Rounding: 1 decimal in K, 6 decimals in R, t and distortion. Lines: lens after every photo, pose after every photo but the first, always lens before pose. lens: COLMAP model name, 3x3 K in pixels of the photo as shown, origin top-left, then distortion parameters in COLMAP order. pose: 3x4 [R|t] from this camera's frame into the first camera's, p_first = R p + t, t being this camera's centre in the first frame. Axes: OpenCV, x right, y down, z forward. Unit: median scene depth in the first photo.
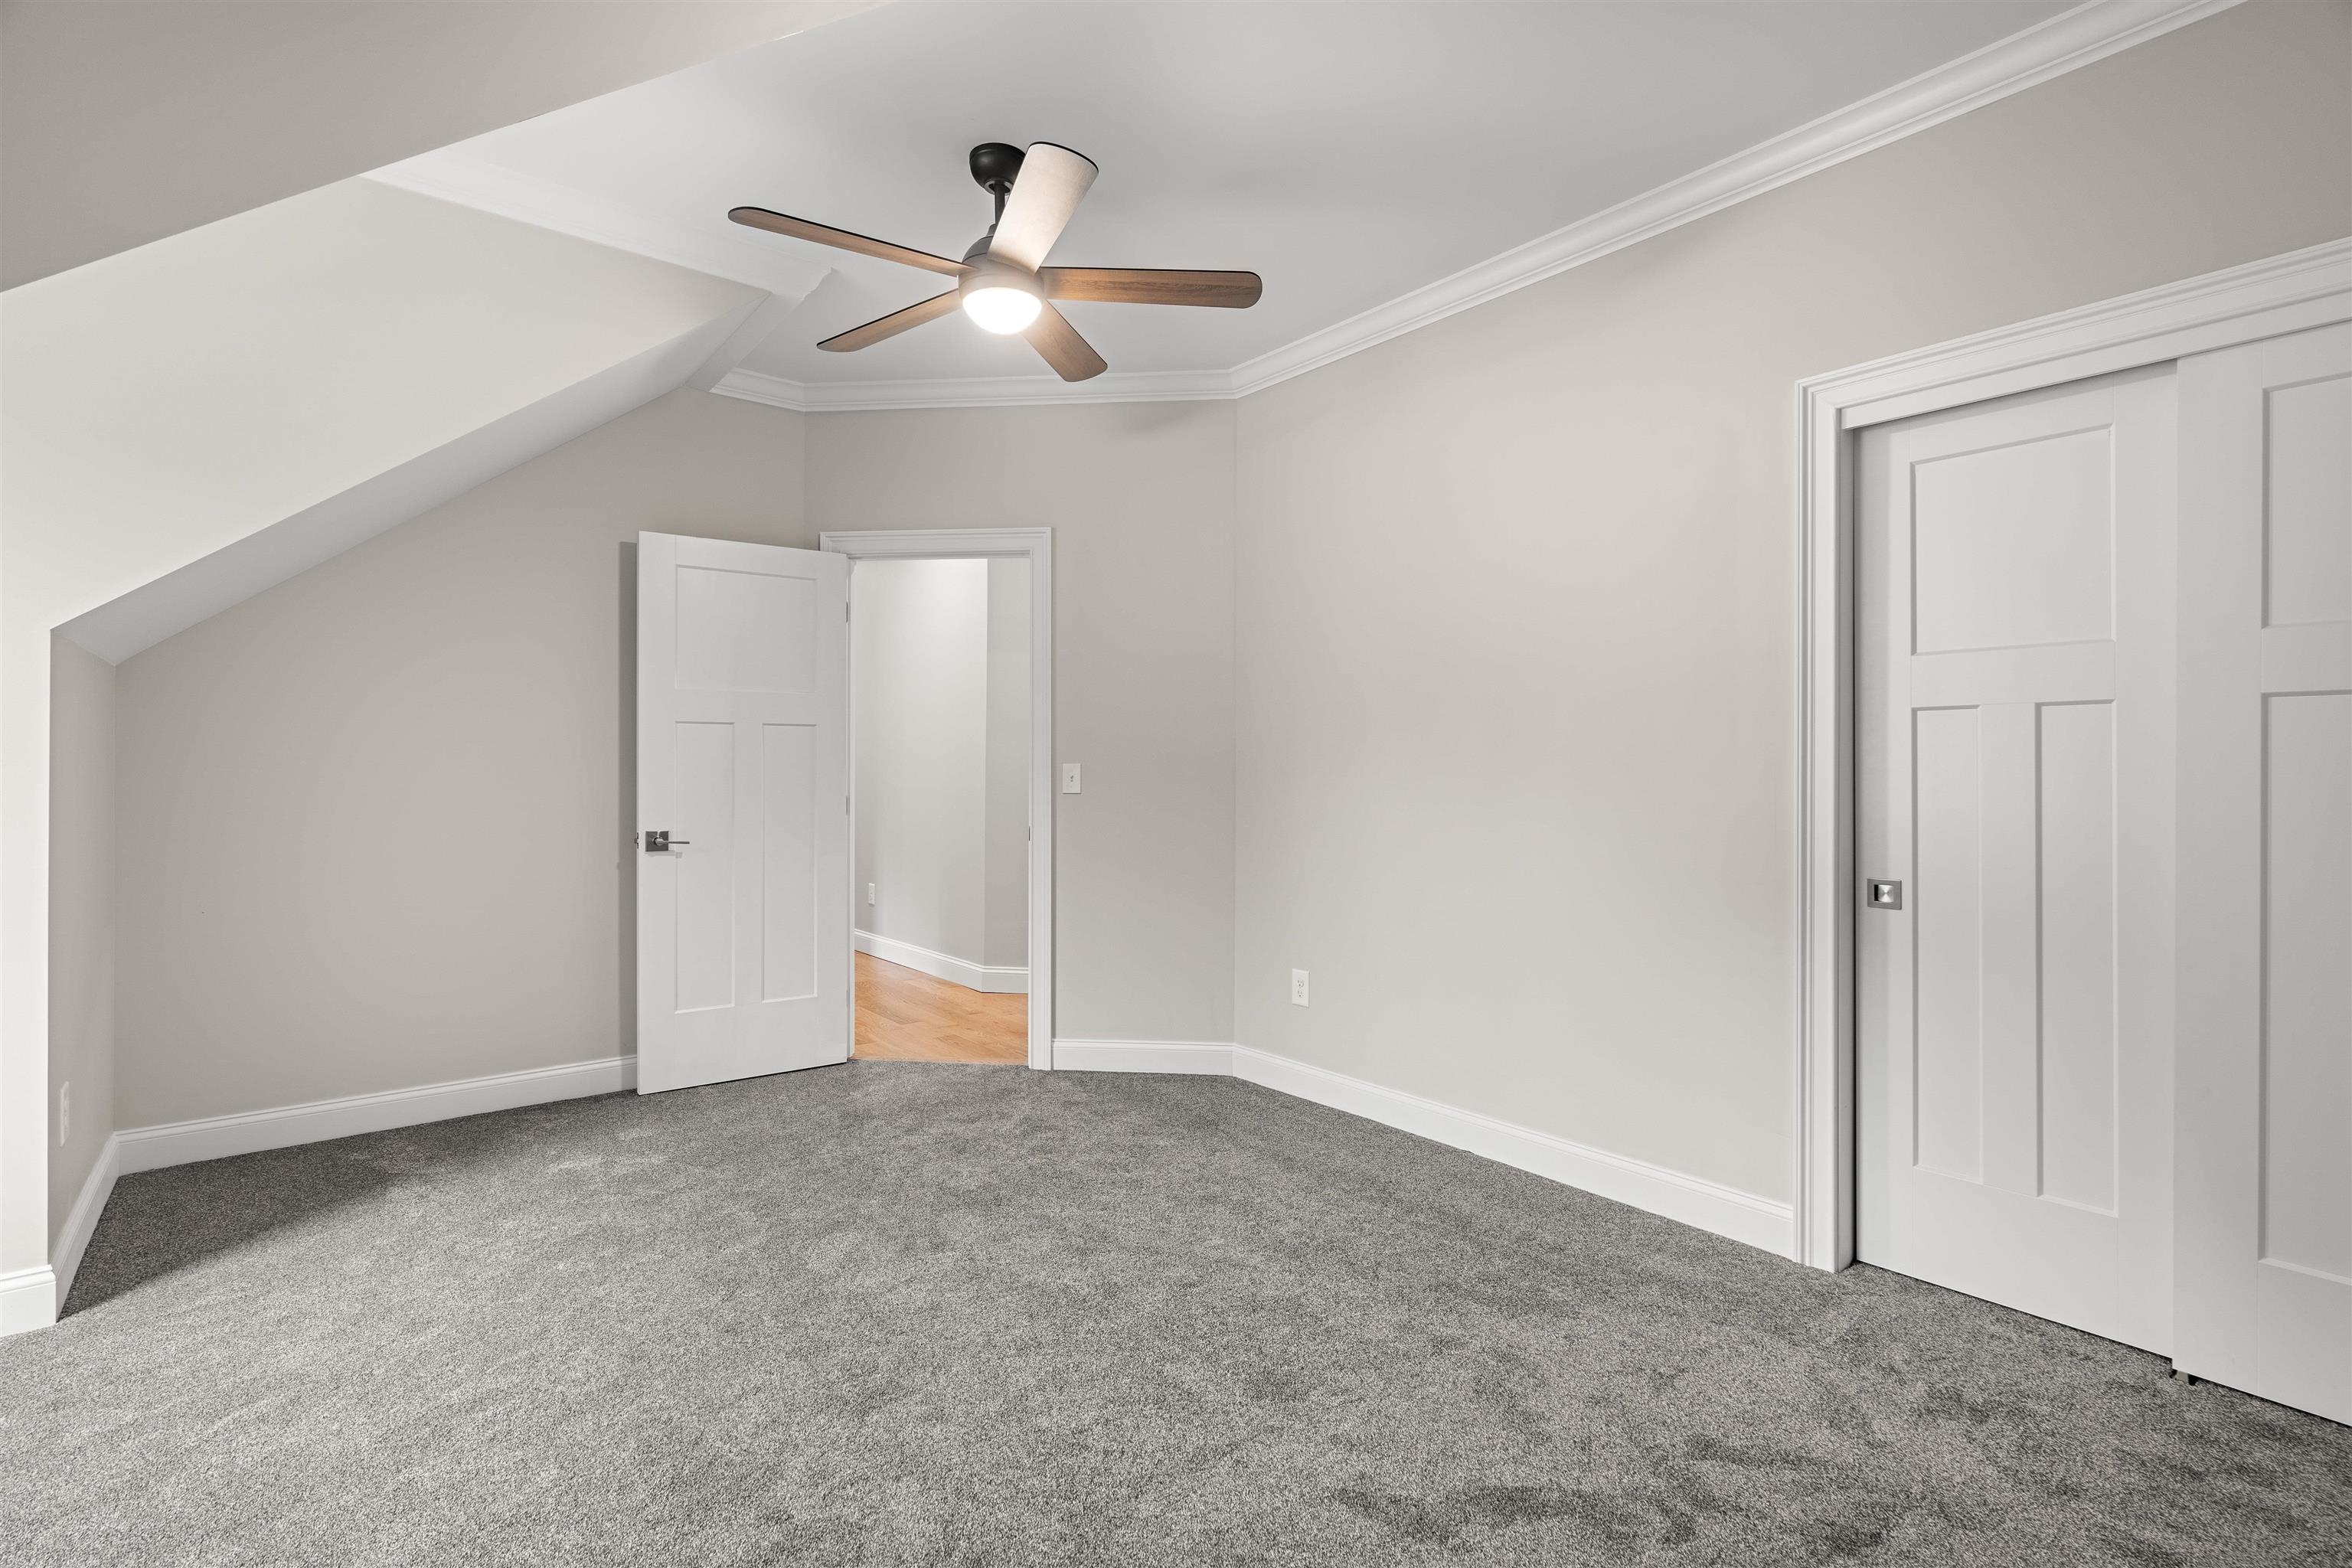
lens RADIAL K [[1055.2, 0, 1176.0], [0, 1055.2, 784.0], [0, 0, 1]] dist [-0.002654, 0.001043]
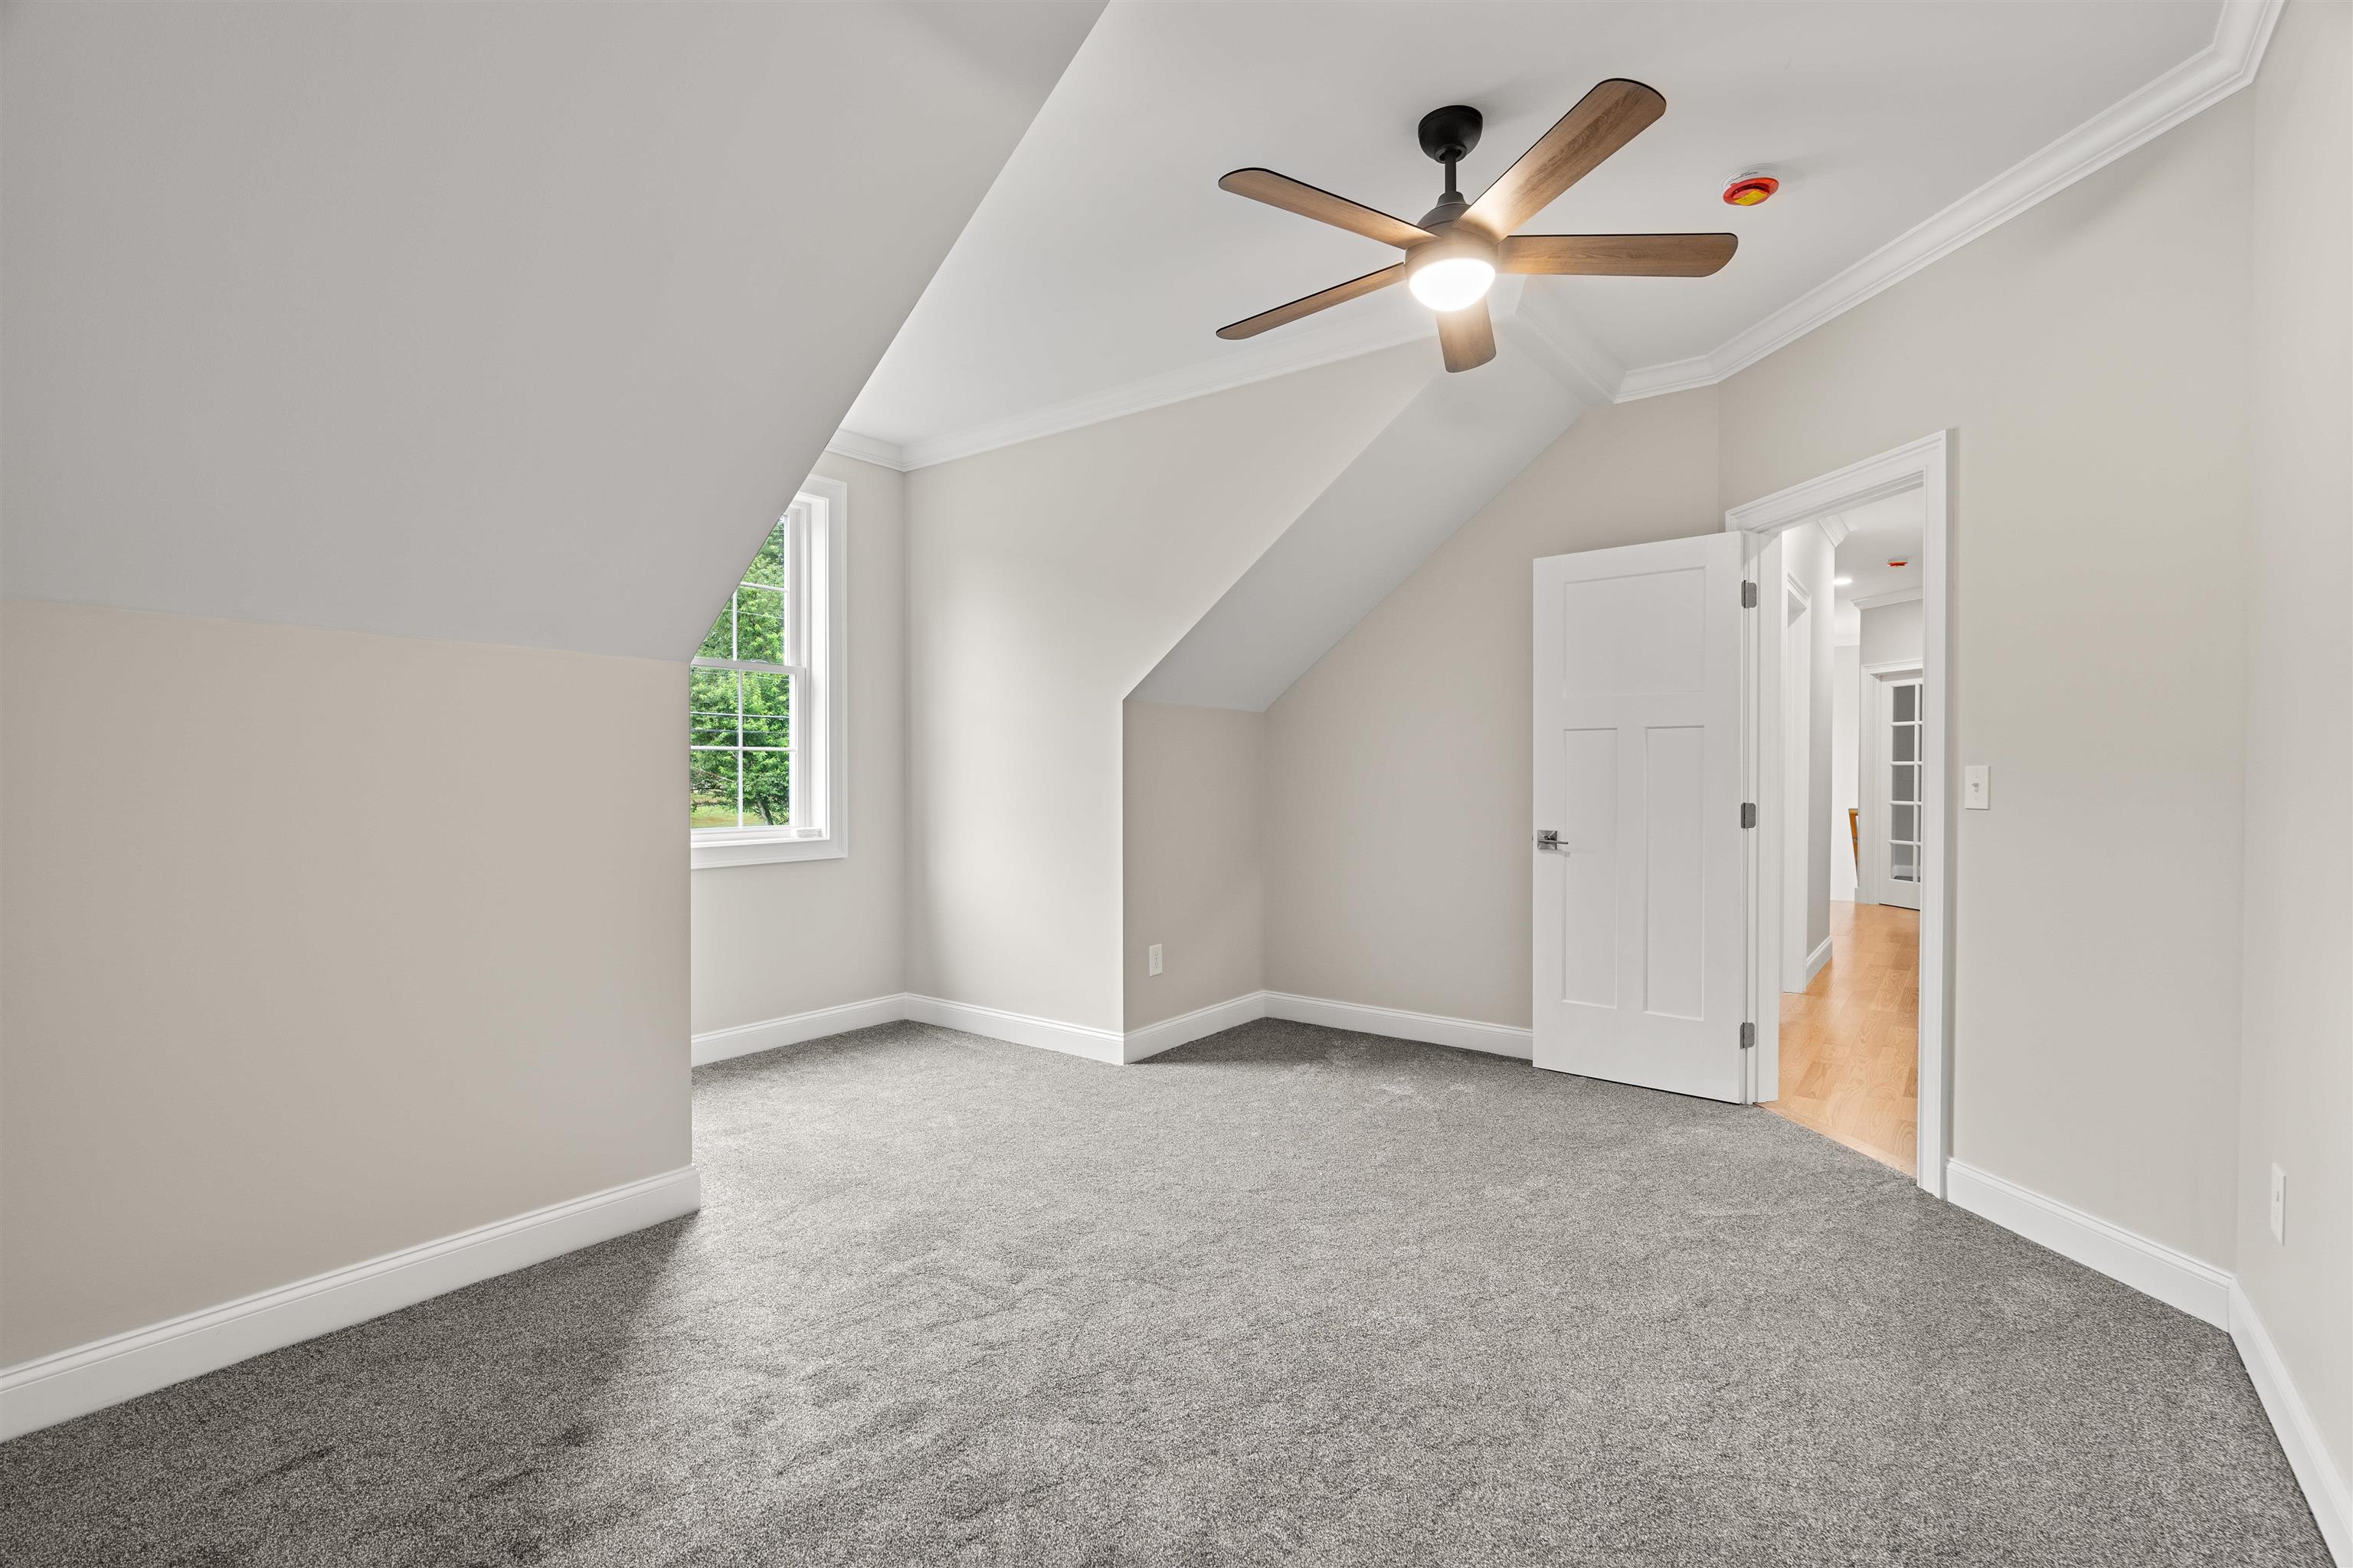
lens RADIAL K [[1075.9, 0, 1214.1], [0, 1075.9, 790.9], [0, 0, 1]] dist [-0.003144, 0.001032]
pose [[0.259102, 0.016798, -0.965704, 0.512582], [-0.008719, 0.999849, 0.015053, -0.010454], [0.965811, 0.004520, 0.259210, 0.389453]]
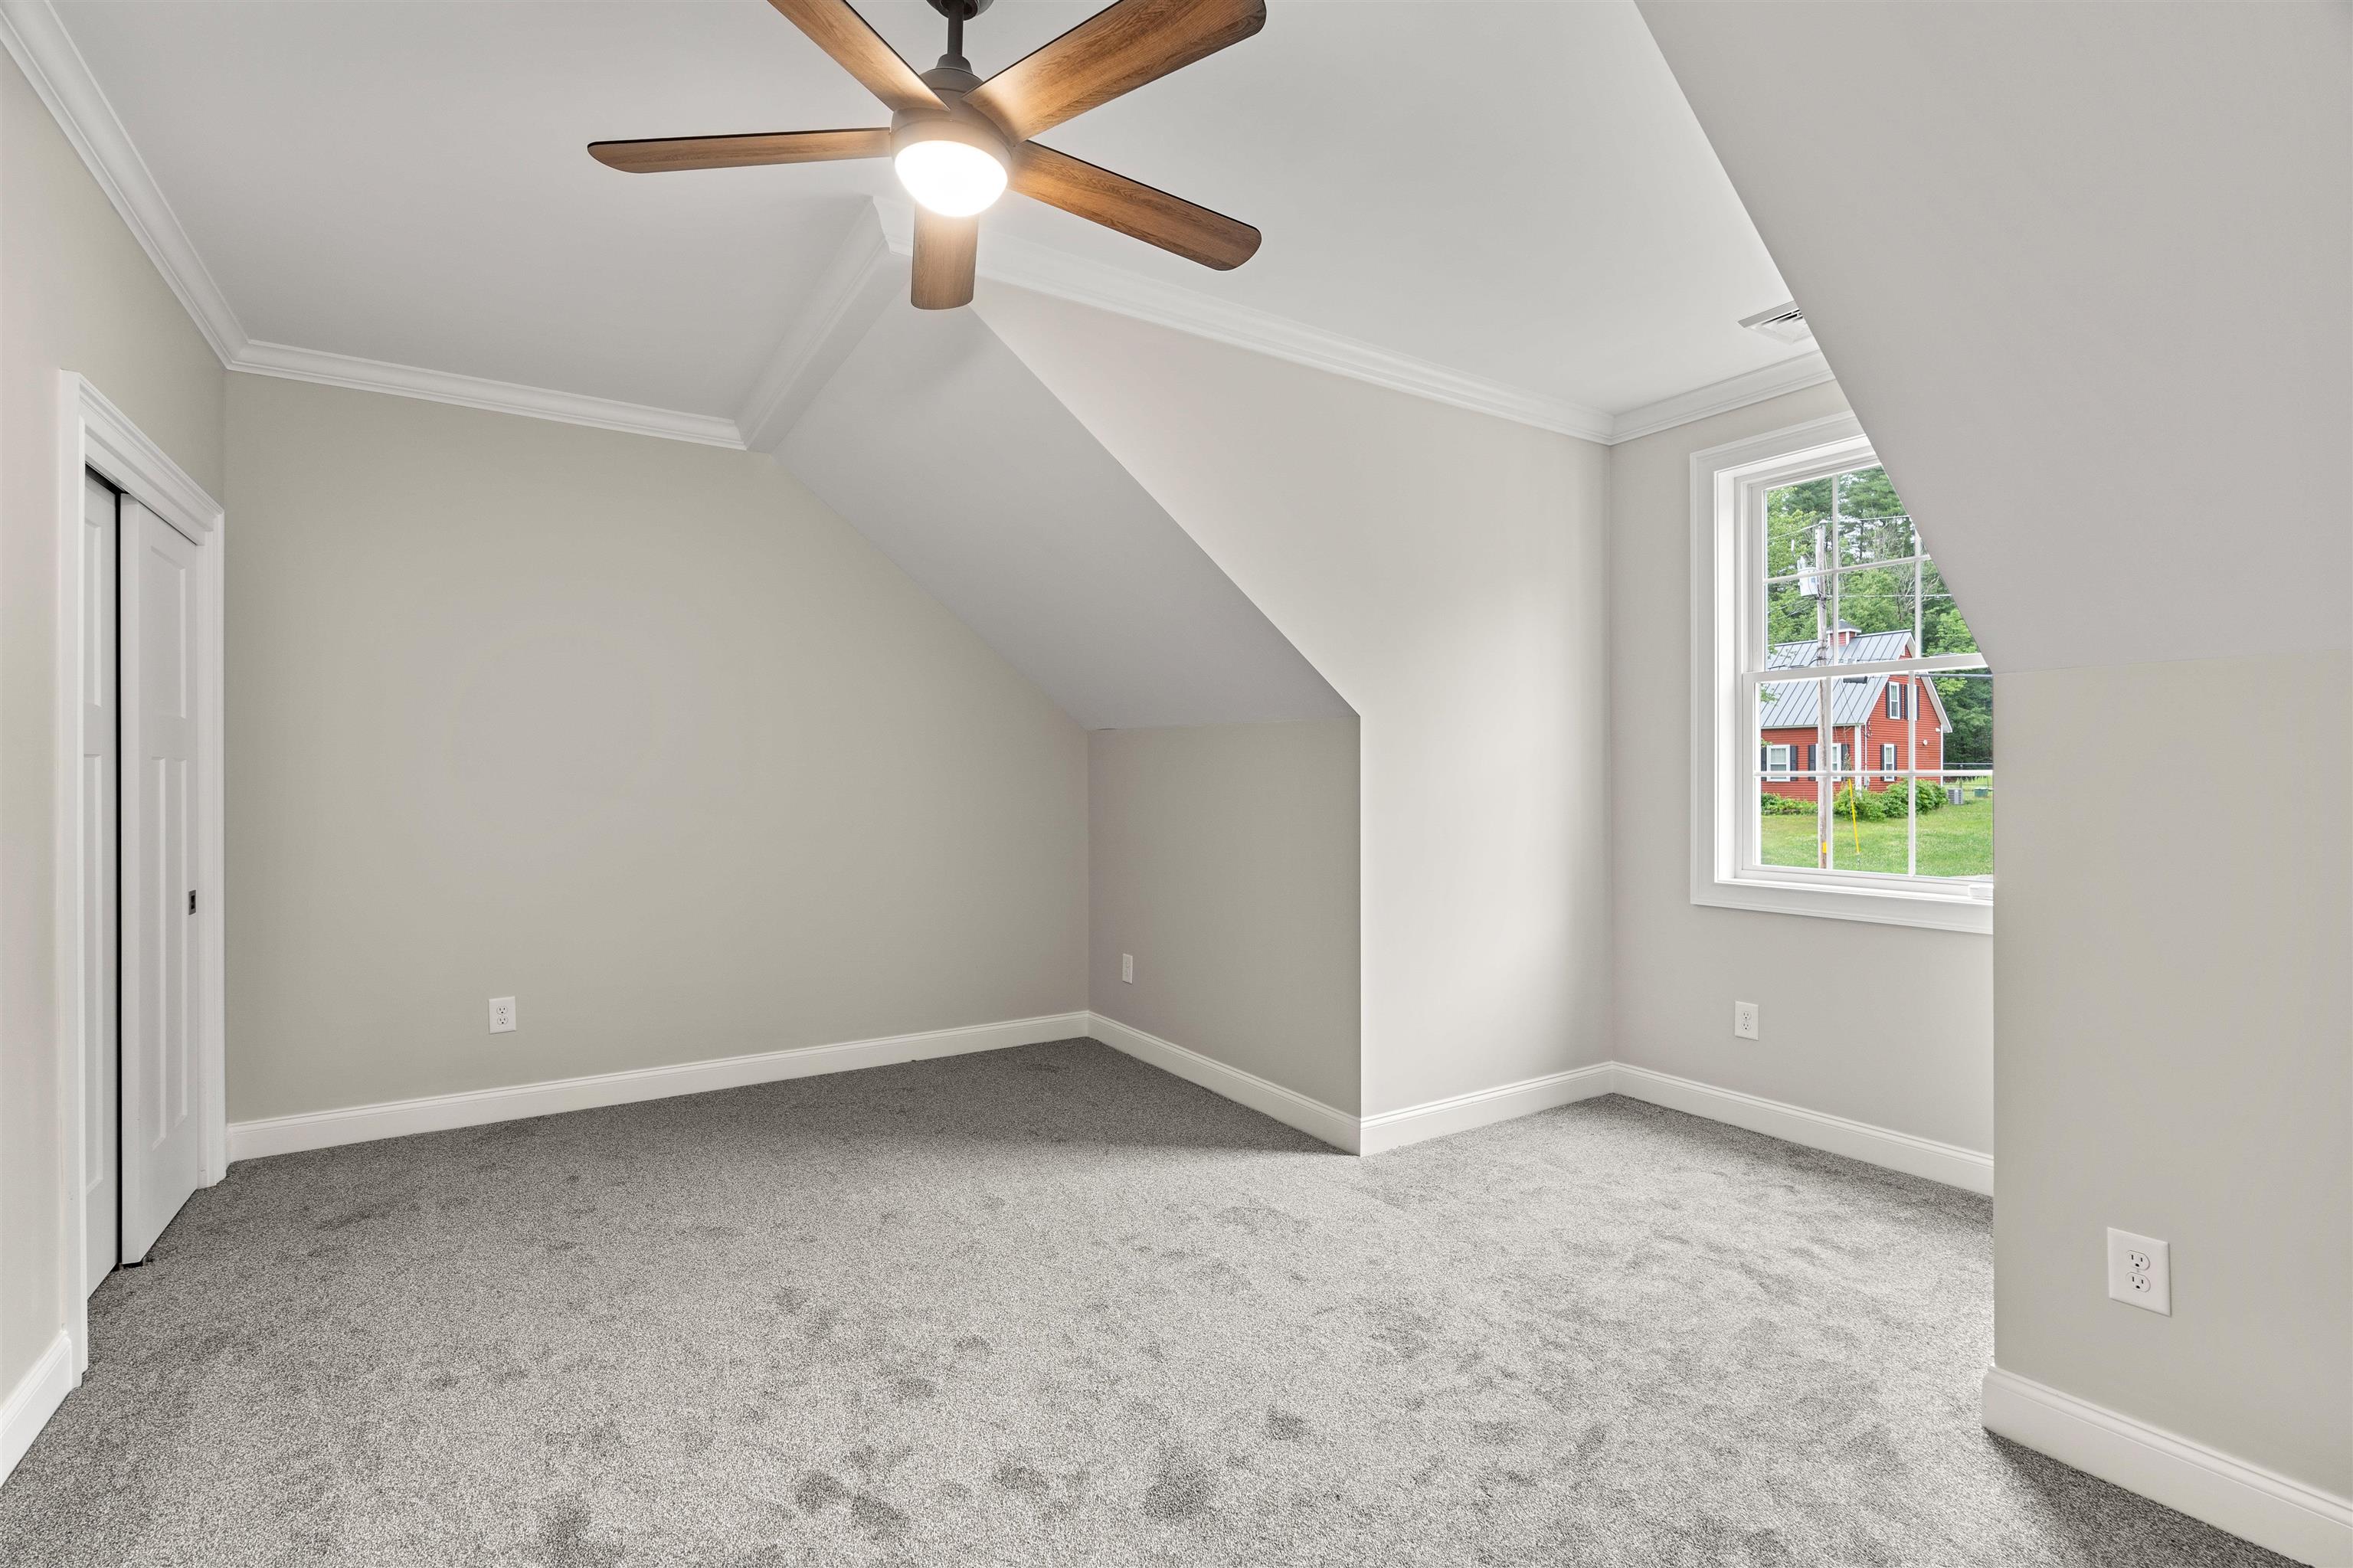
lens RADIAL K [[1055.7, 0, 1176.5], [0, 1055.7, 784.0], [0, 0, 1]] dist [-0.002654, 0.001043]
pose [[-0.994177, -0.006227, 0.107578, -0.291312], [-0.004793, 0.999896, 0.013587, -0.039994], [-0.107651, 0.012992, -0.994104, 1.215642]]
